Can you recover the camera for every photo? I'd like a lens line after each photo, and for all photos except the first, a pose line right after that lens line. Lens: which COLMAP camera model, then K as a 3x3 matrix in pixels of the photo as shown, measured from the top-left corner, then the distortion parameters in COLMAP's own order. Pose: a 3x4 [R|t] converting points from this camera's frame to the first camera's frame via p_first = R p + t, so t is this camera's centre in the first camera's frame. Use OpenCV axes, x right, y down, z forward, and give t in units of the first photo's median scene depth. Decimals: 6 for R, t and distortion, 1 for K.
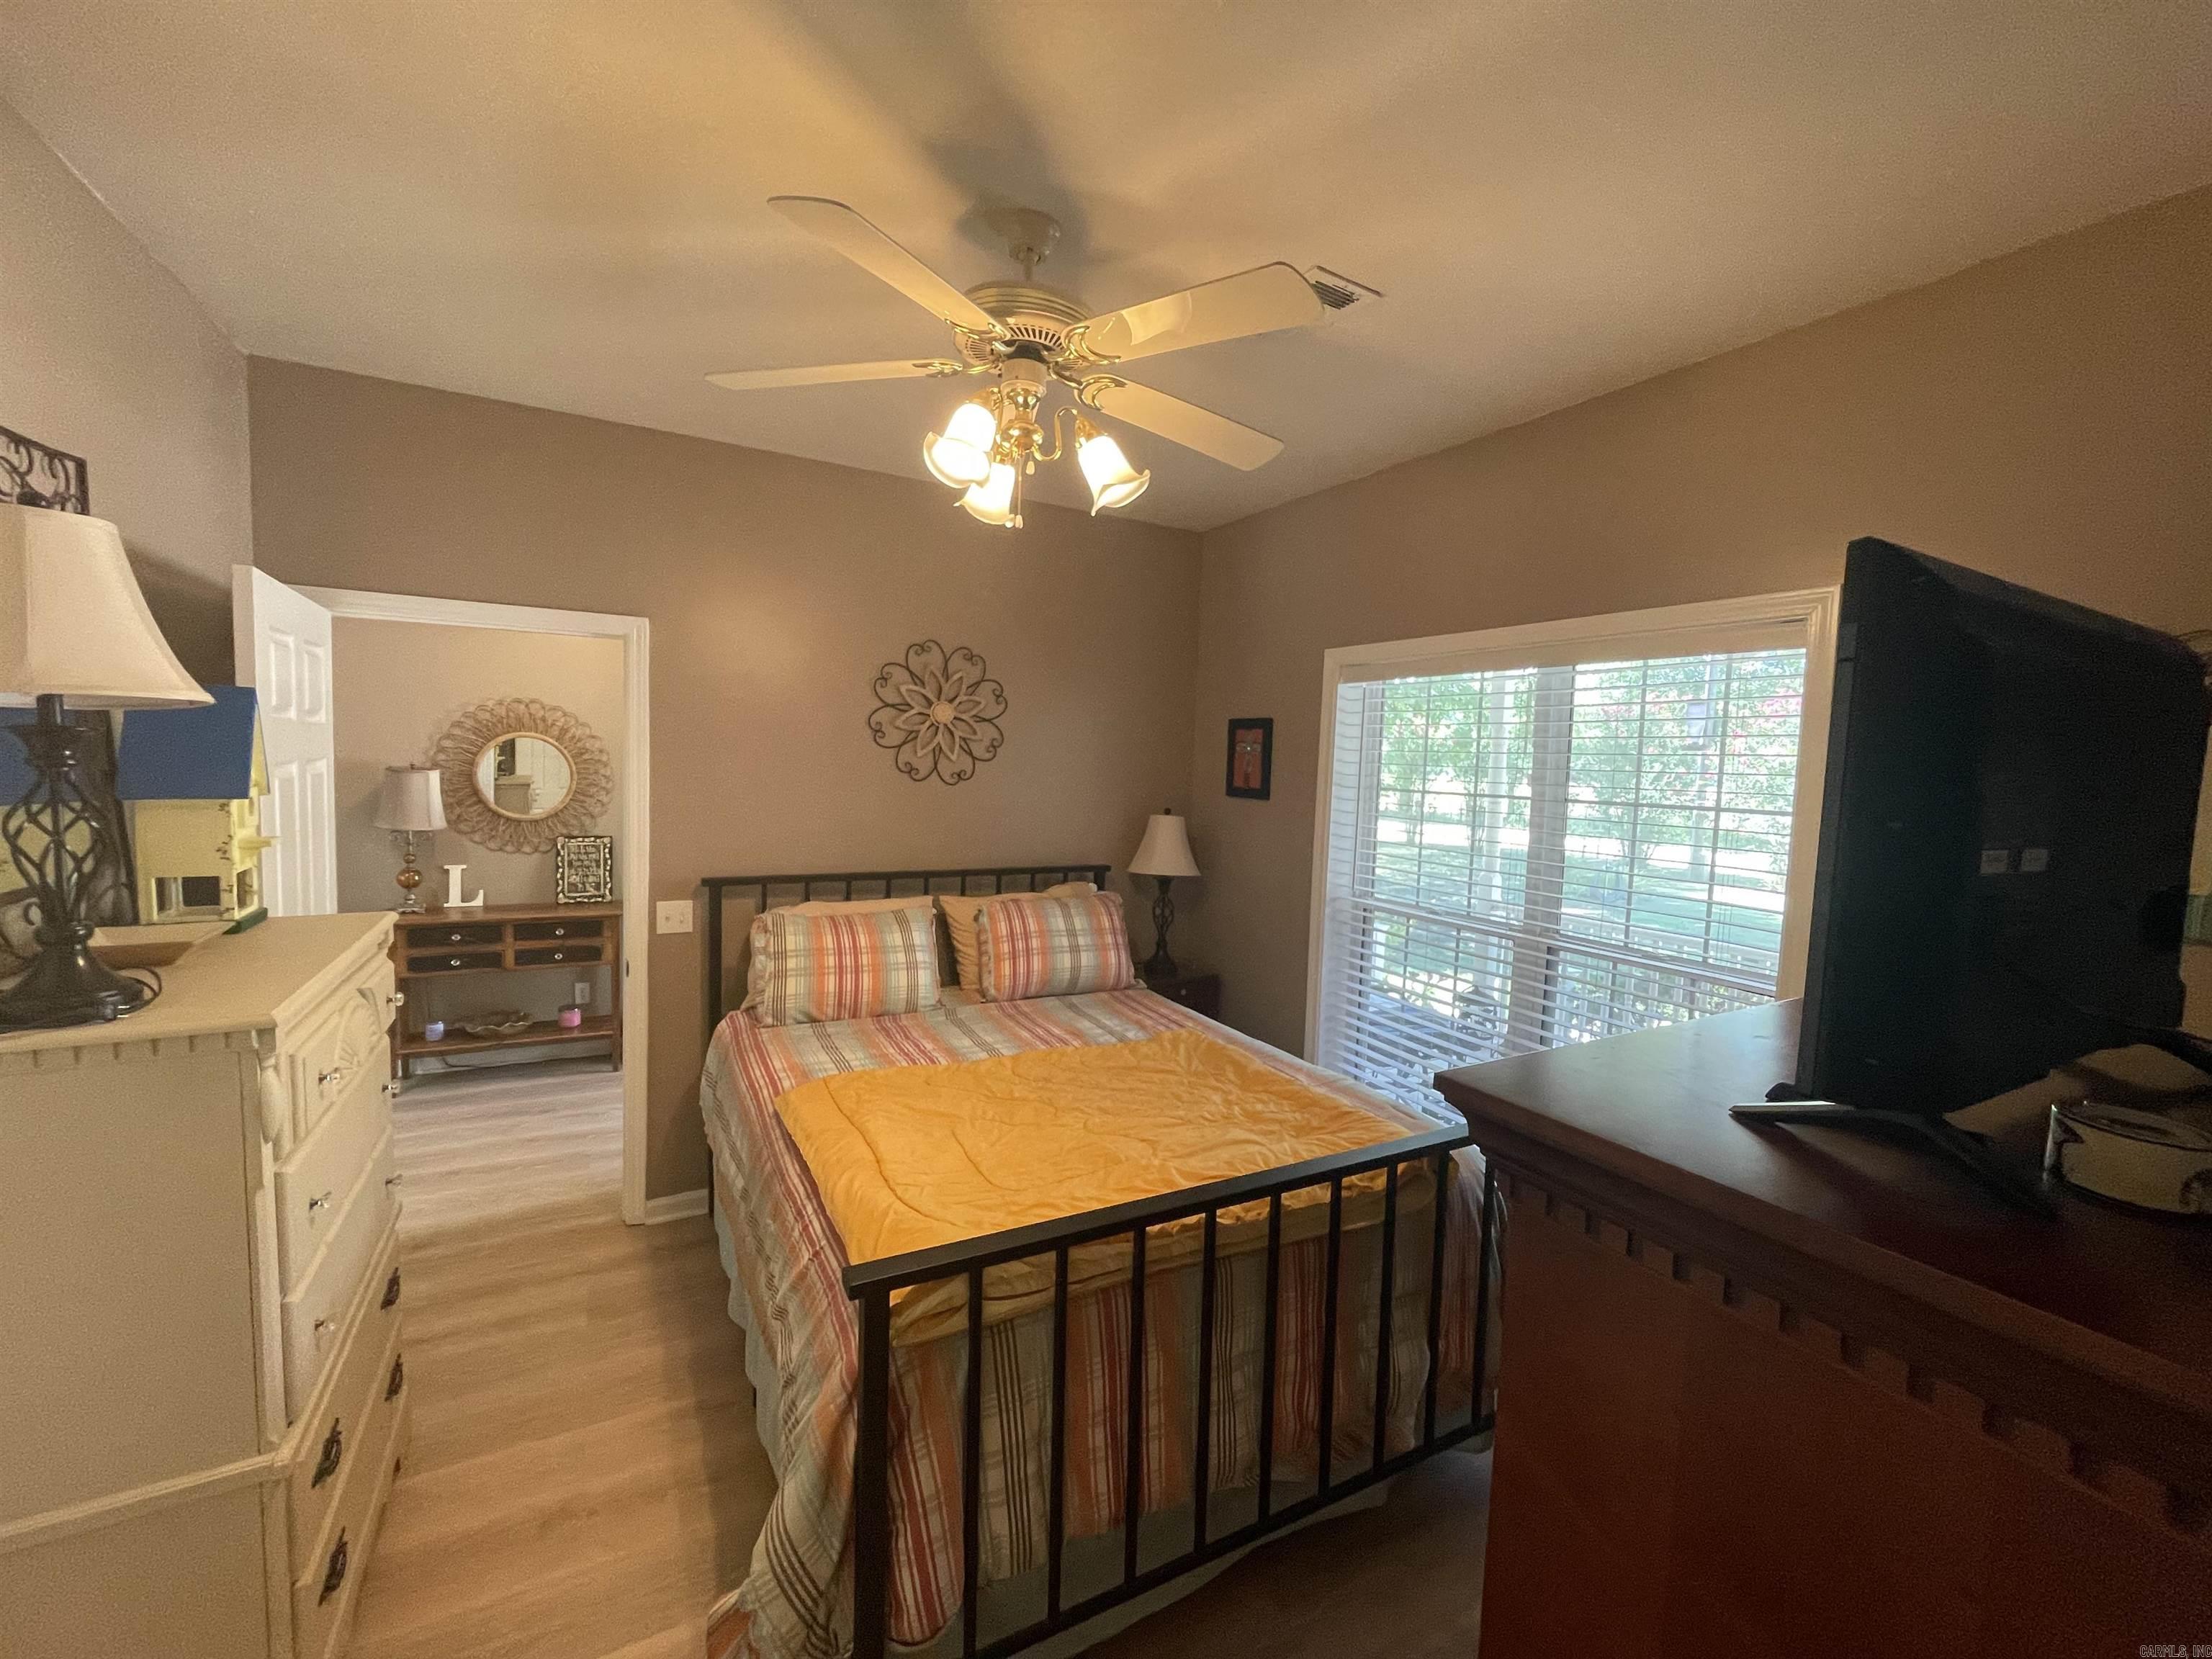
lens RADIAL K [[902.1, 0, 1105.9], [0, 902.1, 829.4], [0, 0, 1]] dist [-0.002908, 0.000183]
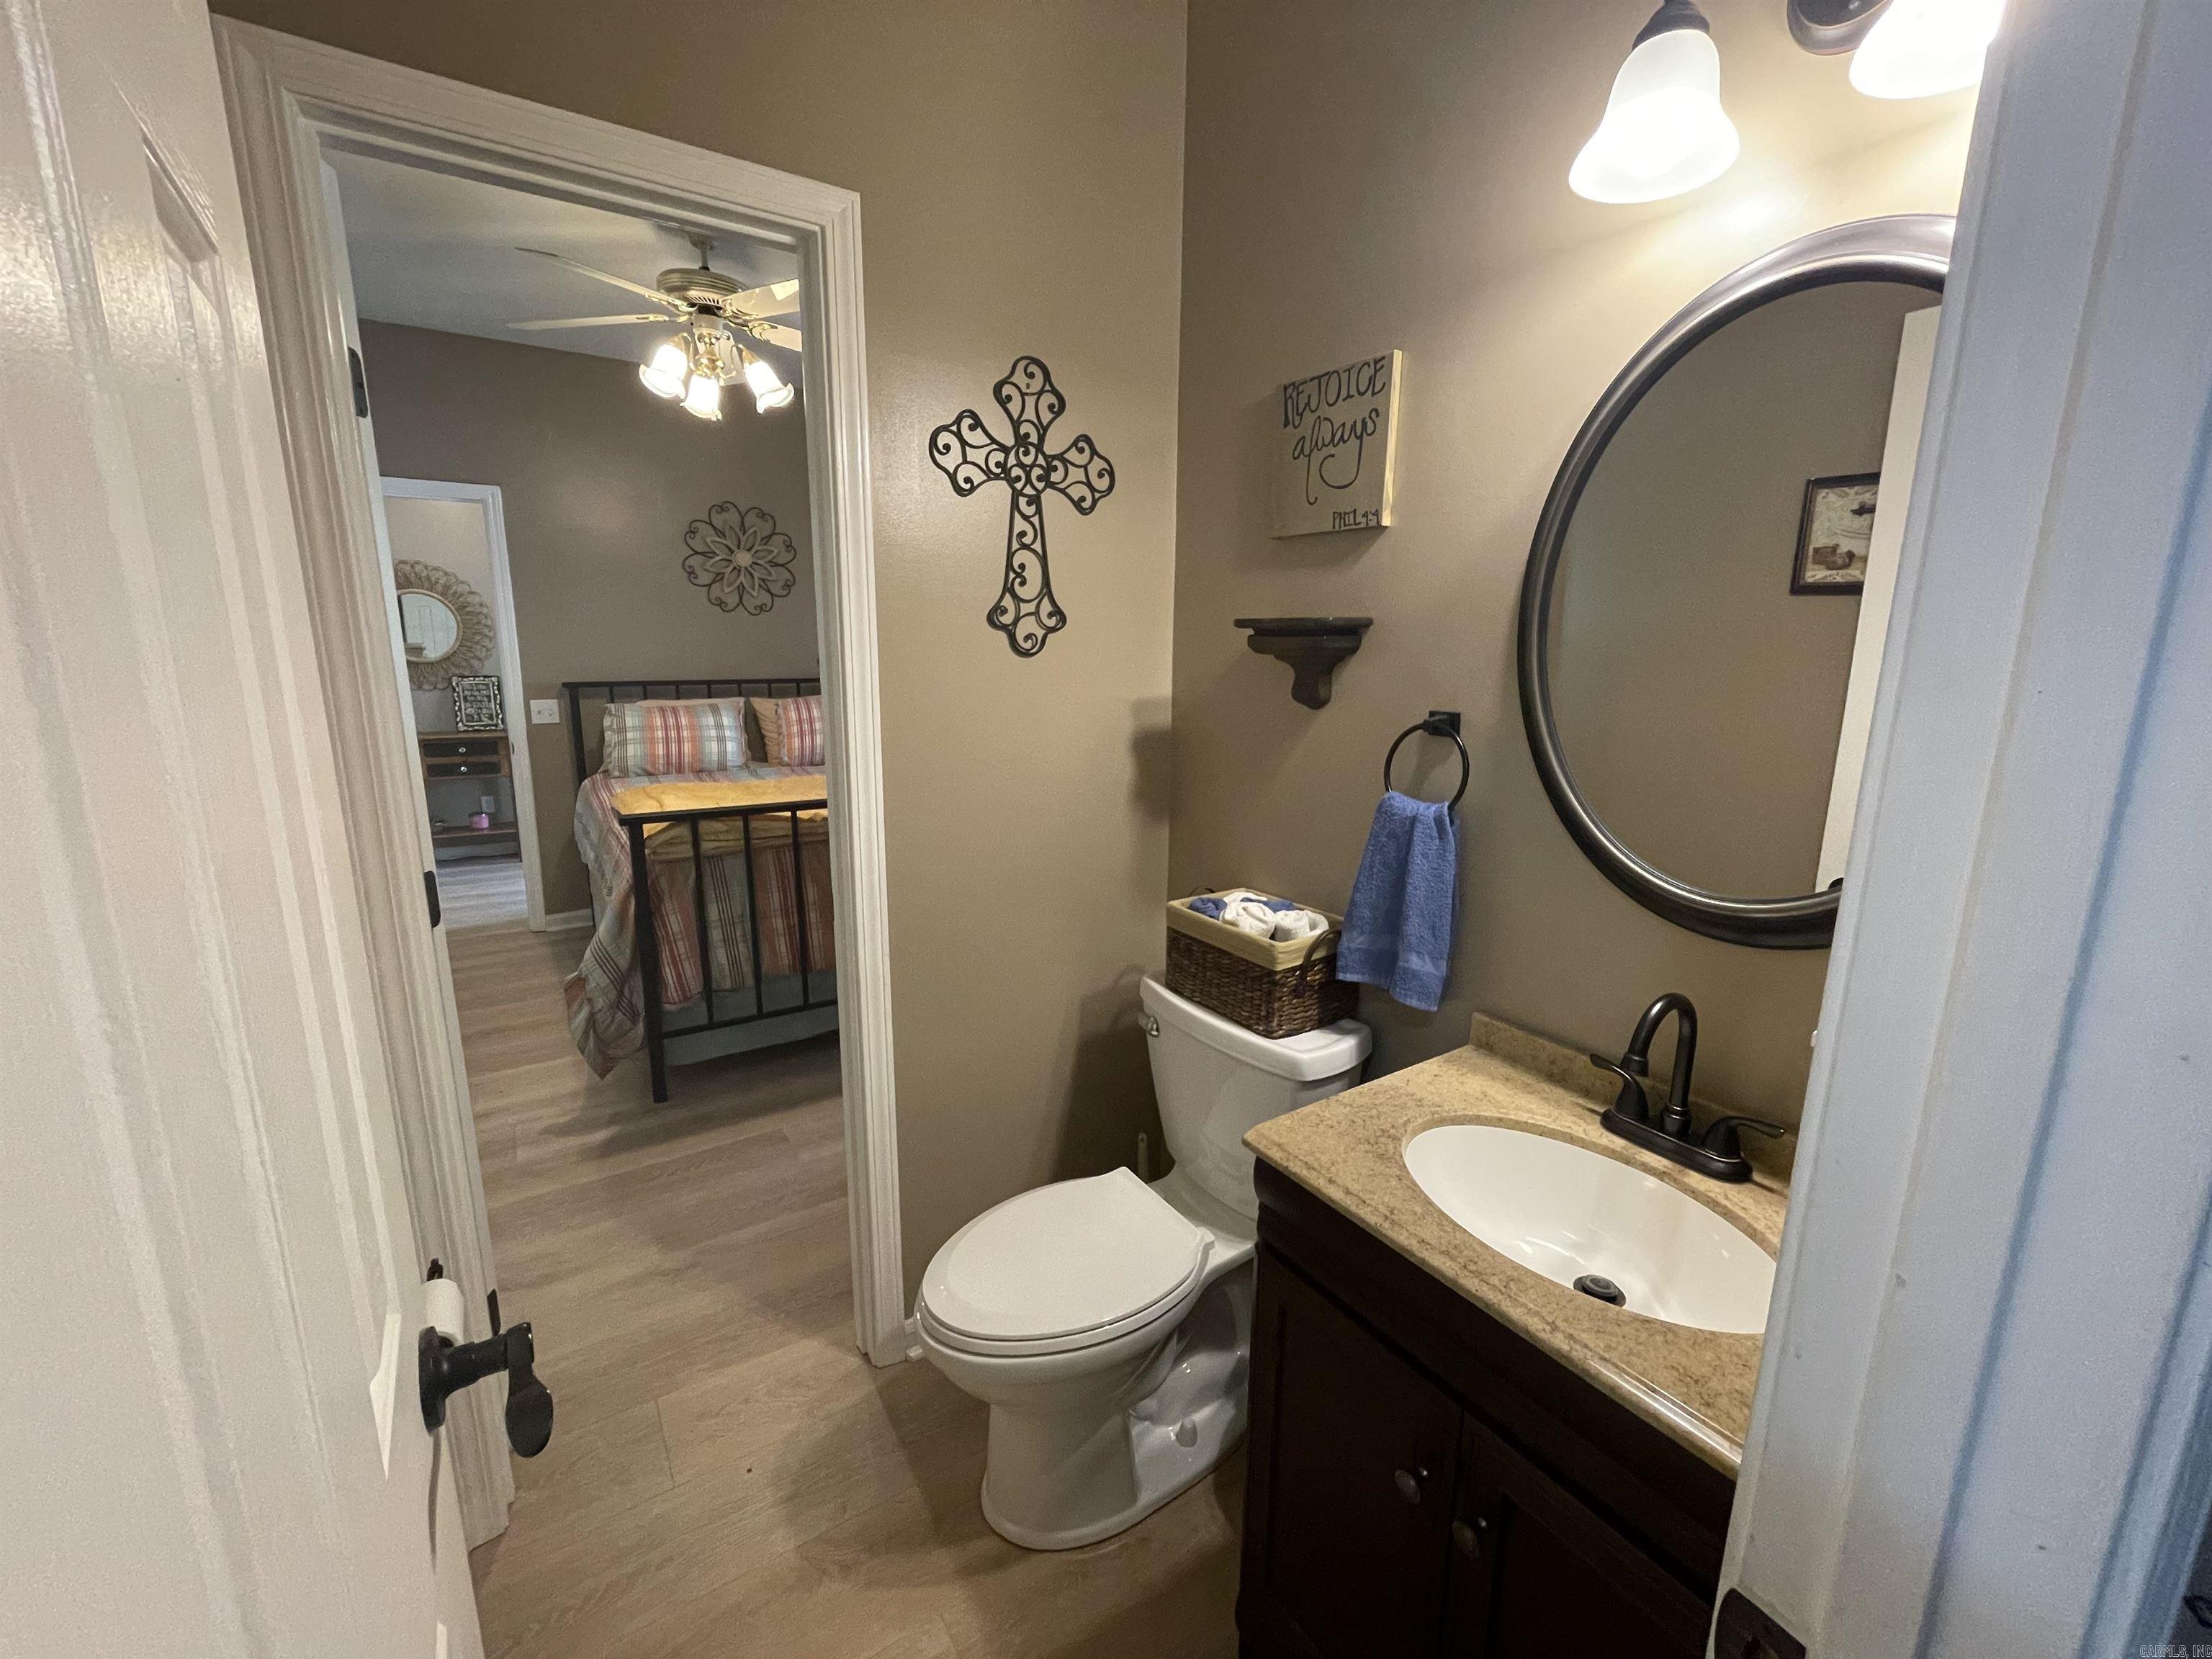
lens RADIAL K [[902.1, 0, 1102.9], [0, 902.1, 823.5], [0, 0, 1]] dist [-0.002908, 0.000183]
pose [[0.996867, -0.040251, 0.068081, 0.280488], [0.031671, 0.991936, 0.122721, 0.128858], [-0.072472, -0.120180, 0.990103, -0.461526]]
